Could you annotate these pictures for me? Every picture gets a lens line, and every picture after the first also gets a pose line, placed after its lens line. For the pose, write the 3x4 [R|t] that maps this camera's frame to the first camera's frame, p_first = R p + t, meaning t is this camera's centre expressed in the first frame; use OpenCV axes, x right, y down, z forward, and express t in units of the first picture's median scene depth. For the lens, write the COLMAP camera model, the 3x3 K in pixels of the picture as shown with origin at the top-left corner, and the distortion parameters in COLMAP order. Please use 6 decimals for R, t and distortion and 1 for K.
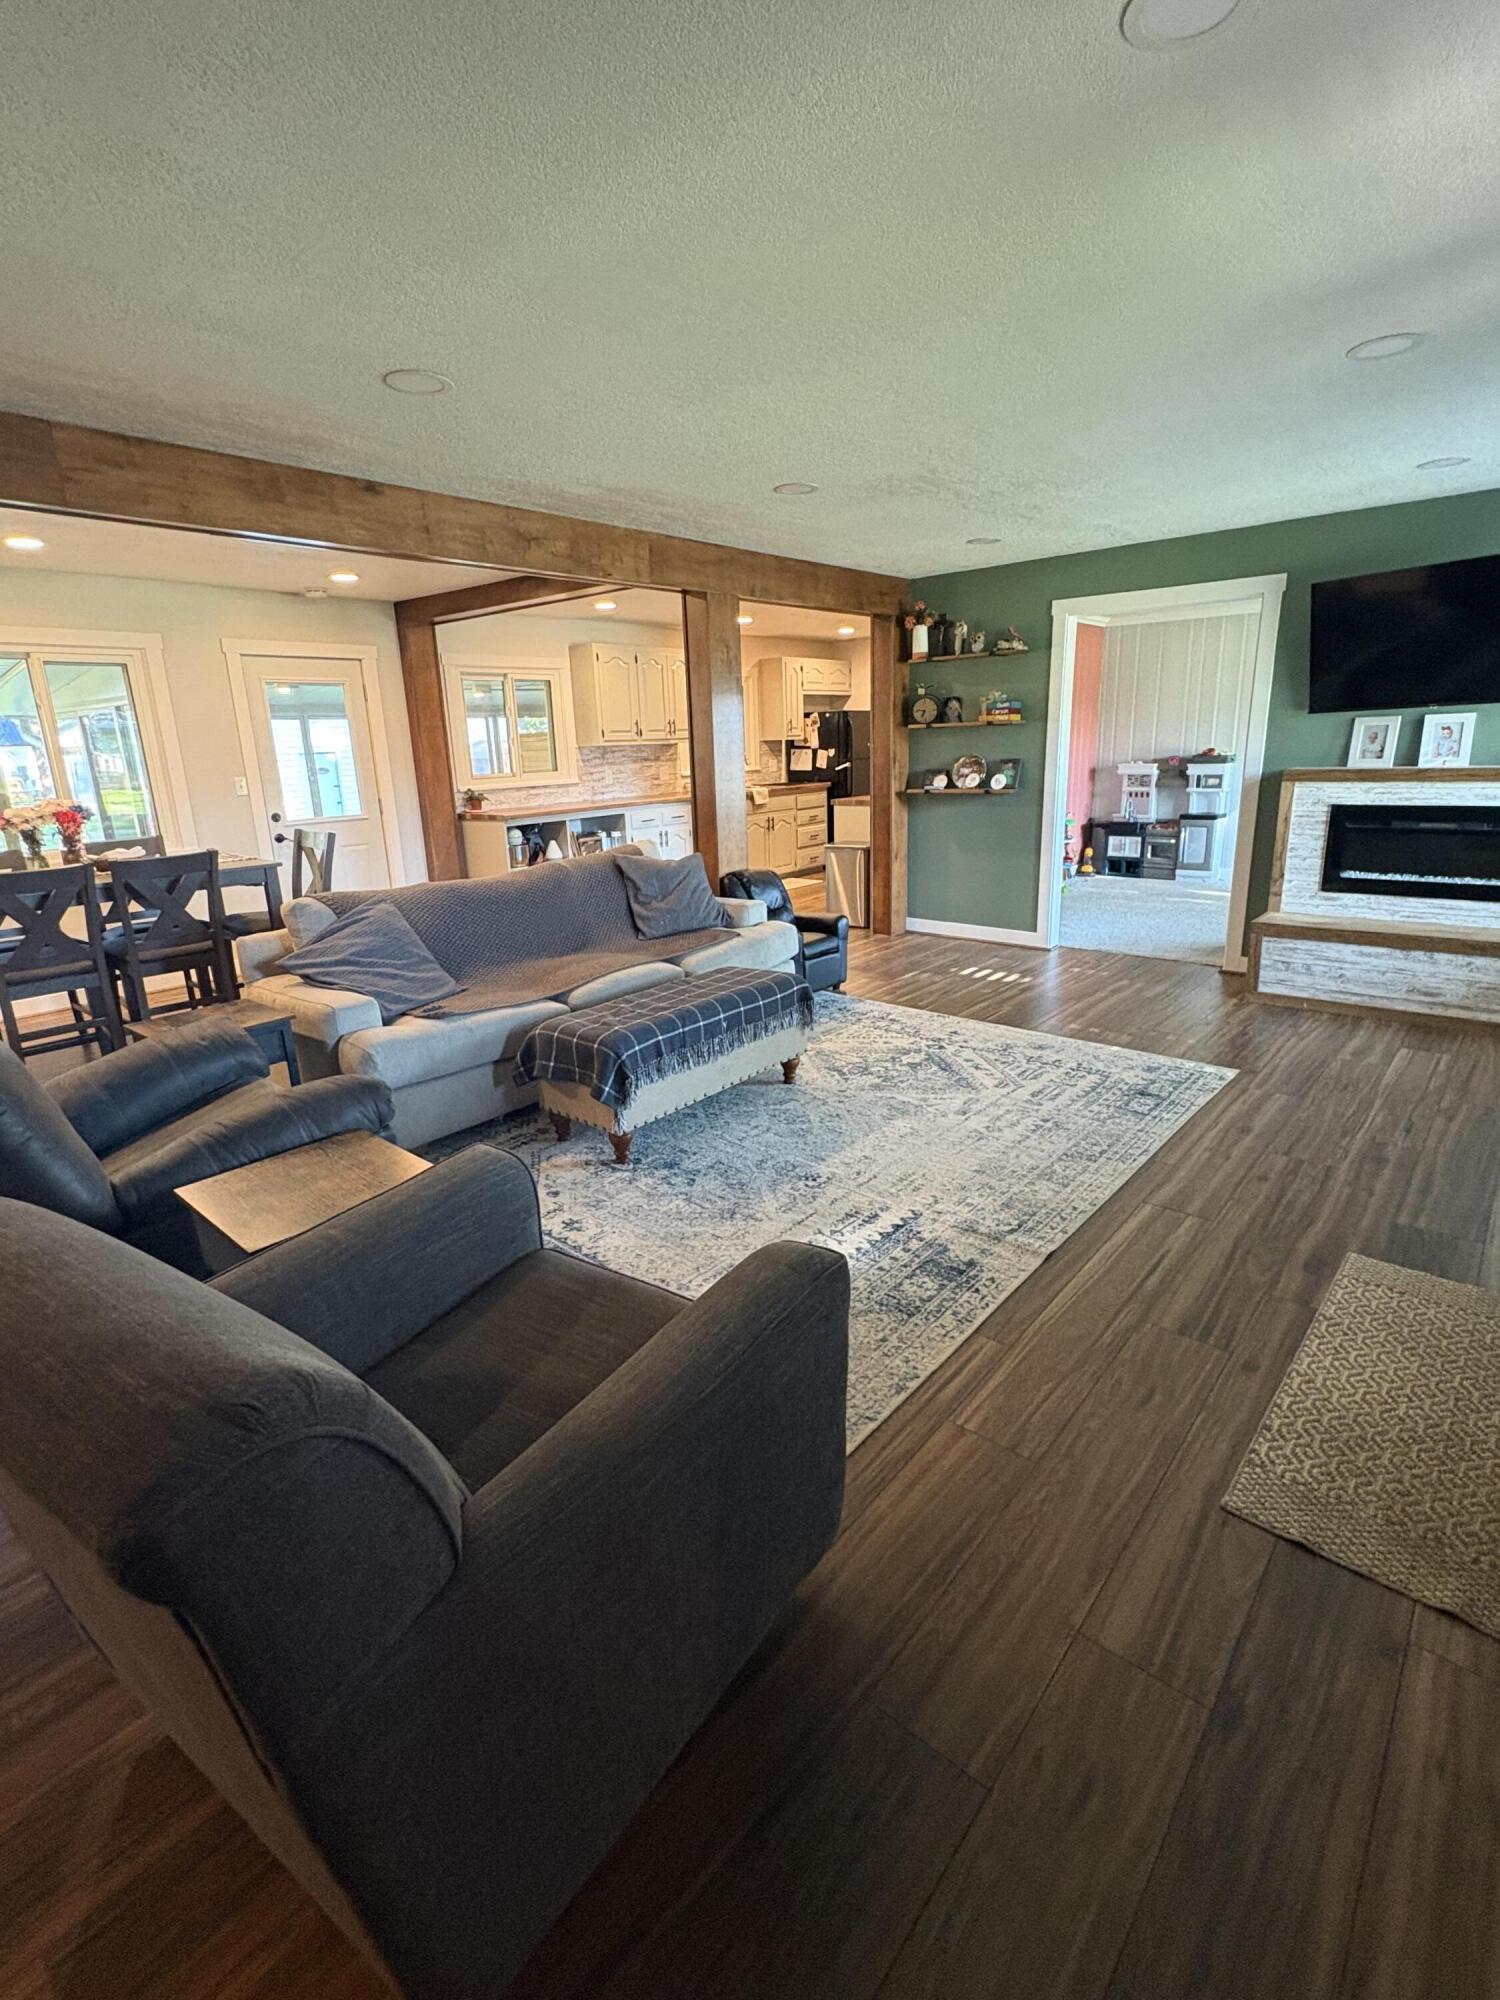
lens RADIAL K [[933.7, 0, 750.5], [0, 933.7, 998.3], [0, 0, 1]] dist [-0.000805, 0.000351]
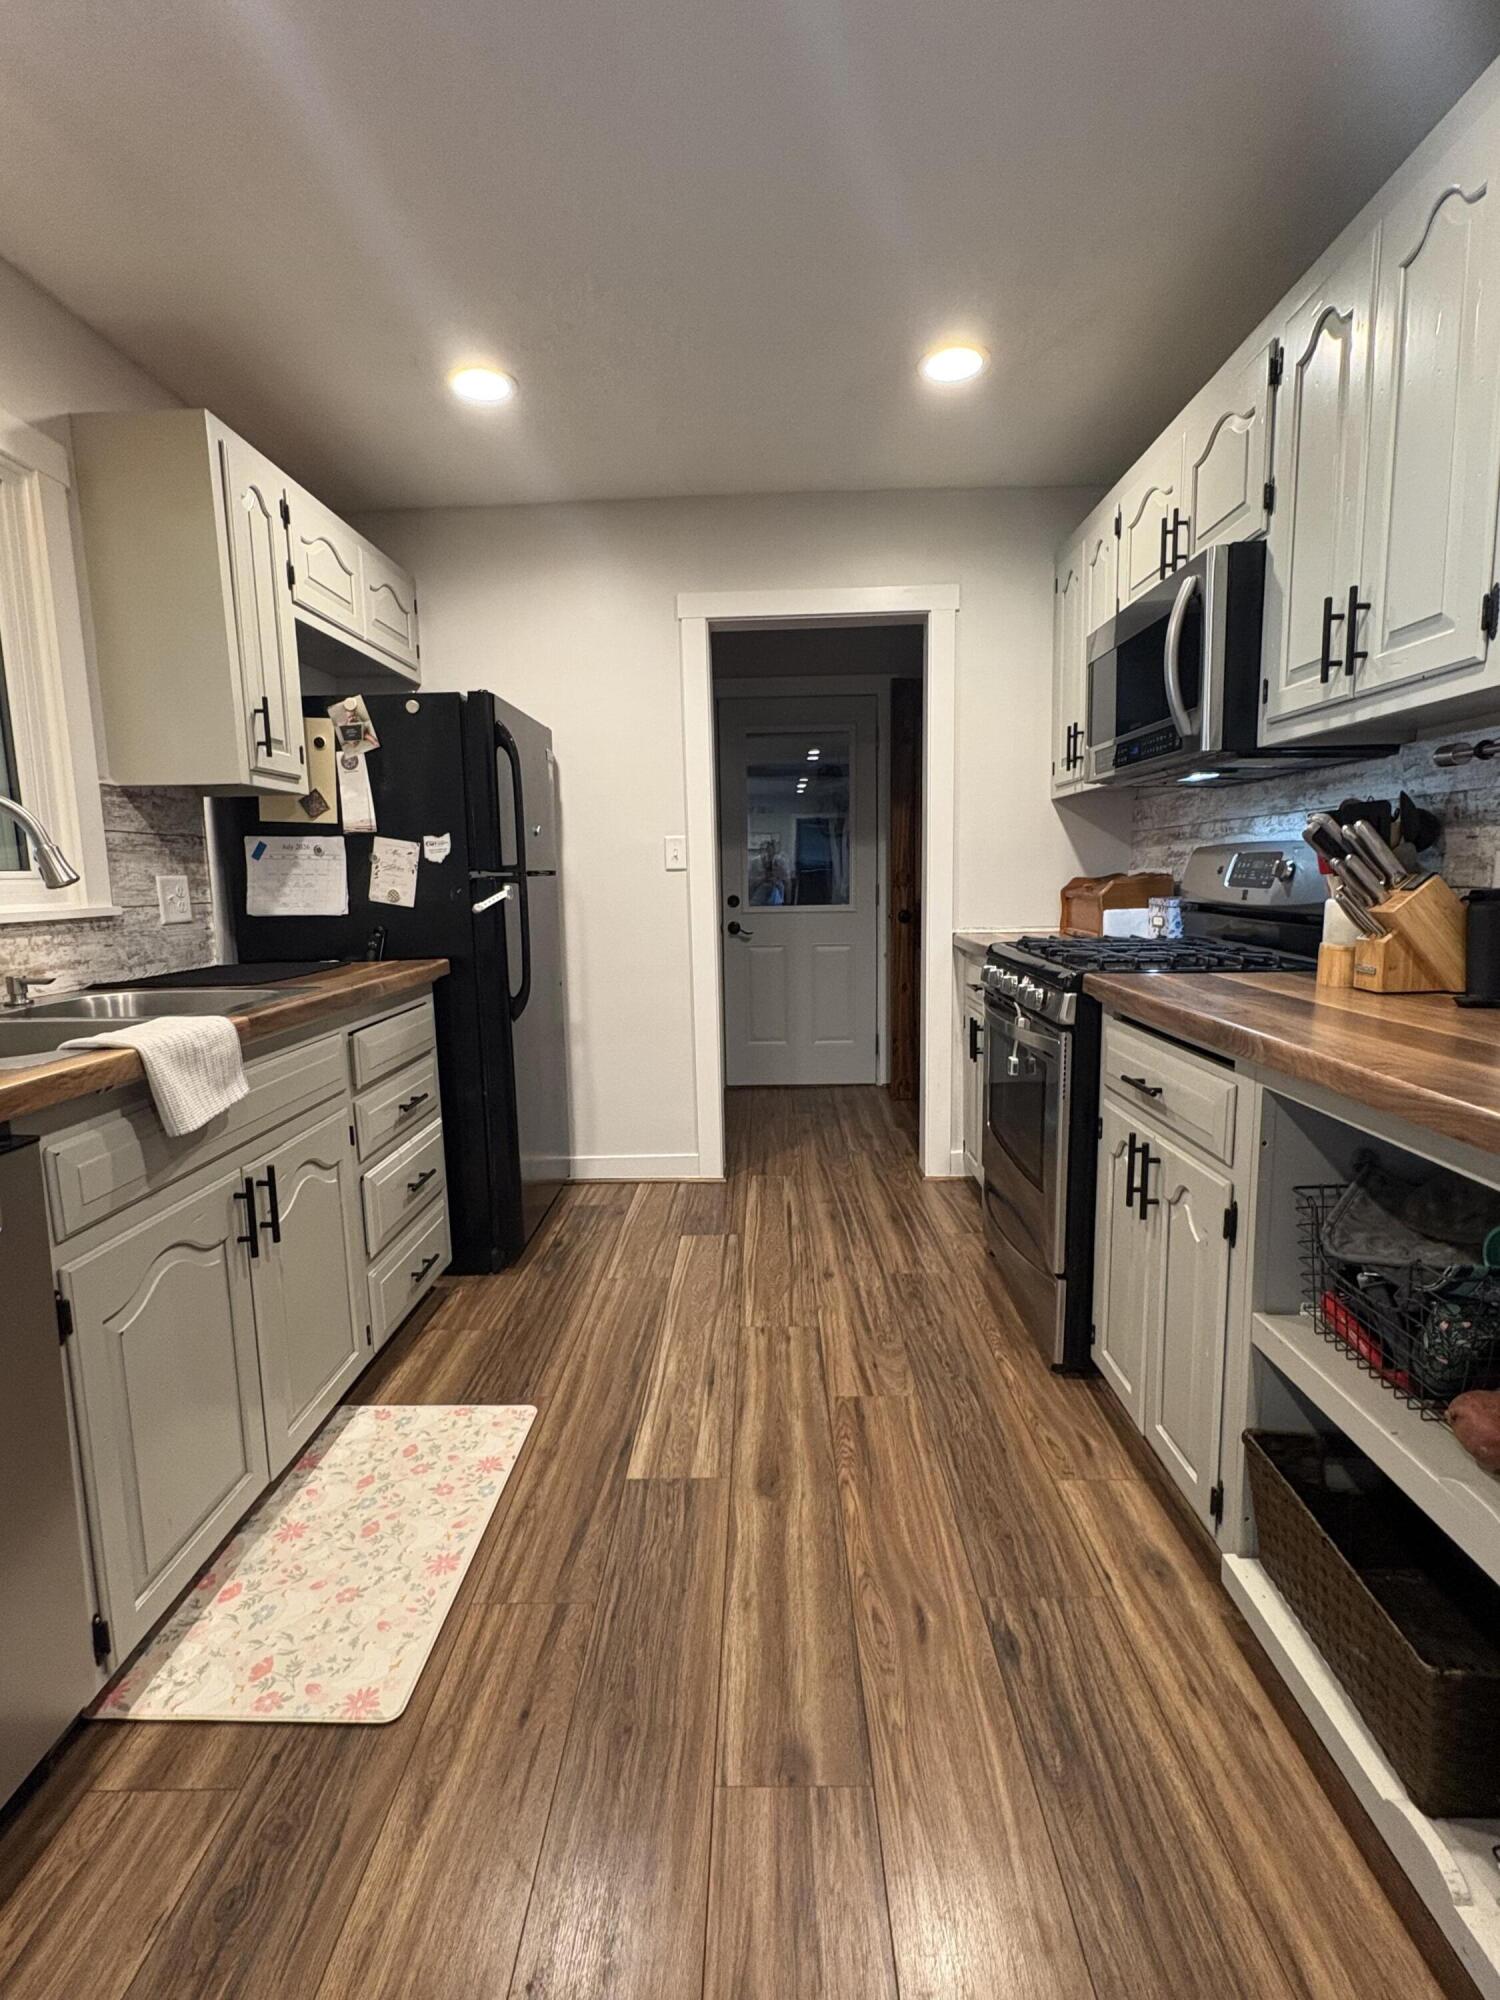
lens RADIAL K [[933.7, 0, 746.5], [0, 933.7, 1000.9], [0, 0, 1]] dist [-0.000805, 0.000351]
pose [[0.774106, -0.068527, 0.629336, -0.023371], [0.163579, 0.982015, -0.094279, -0.294321], [-0.611557, 0.175928, 0.771393, 1.214982]]
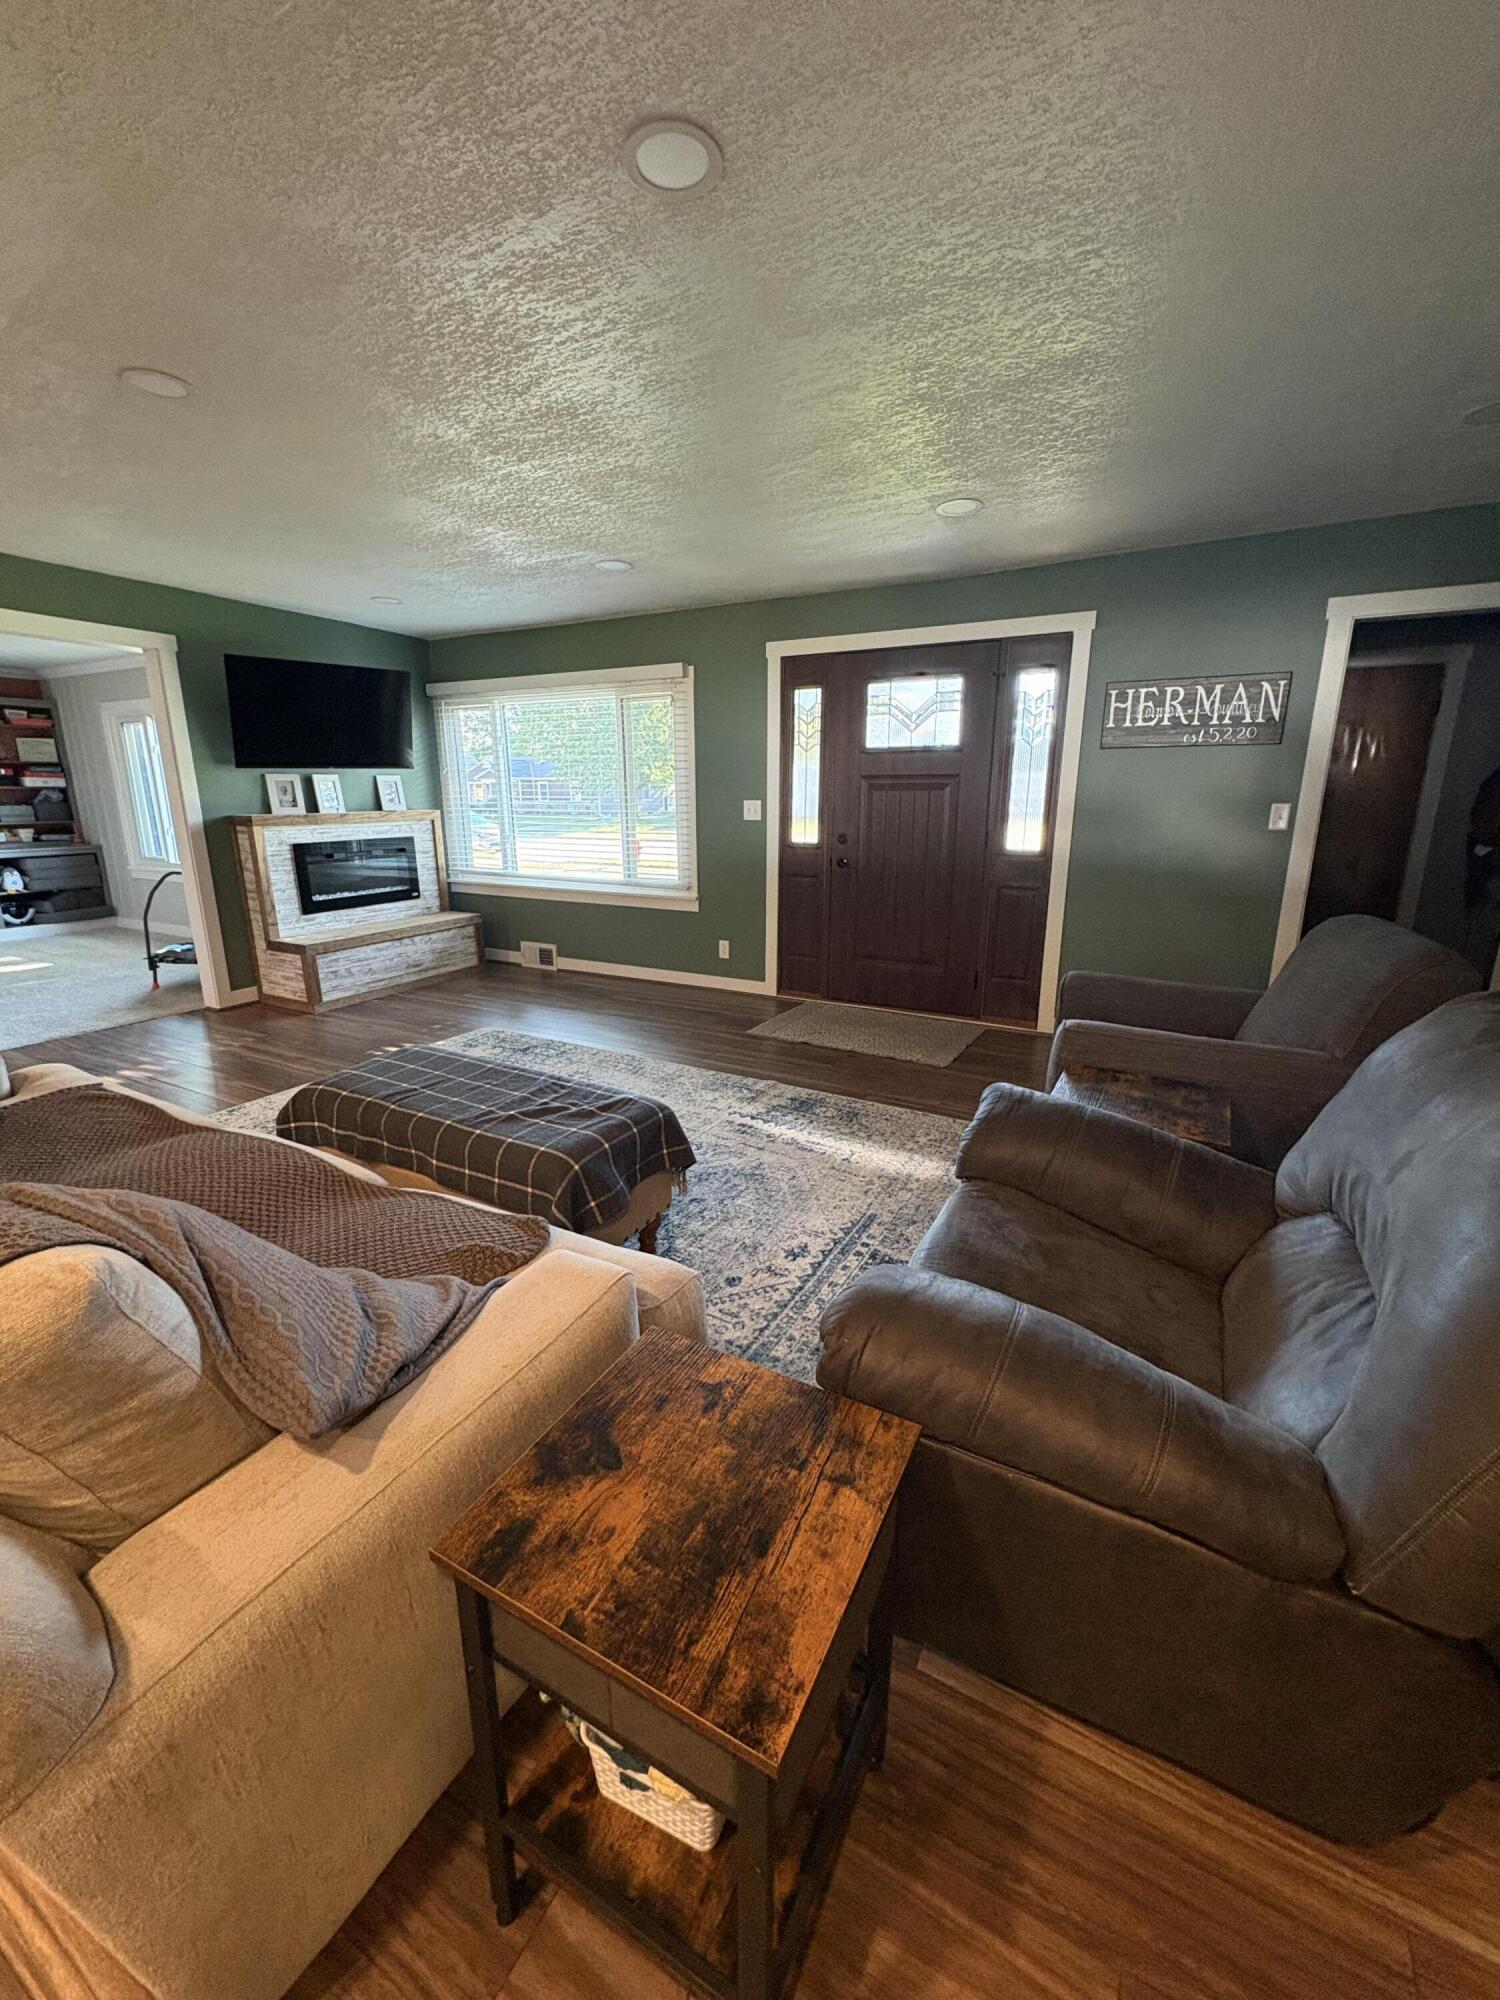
lens RADIAL K [[797.9, 0, 751.3], [0, 797.9, 999.1], [0, 0, 1]] dist [-0.001092, 0.000032]
pose [[-0.206167, -0.213988, 0.954832, -0.428701], [0.267498, 0.926301, 0.265352, -0.107919], [-0.941244, 0.310122, -0.133731, 0.506538]]
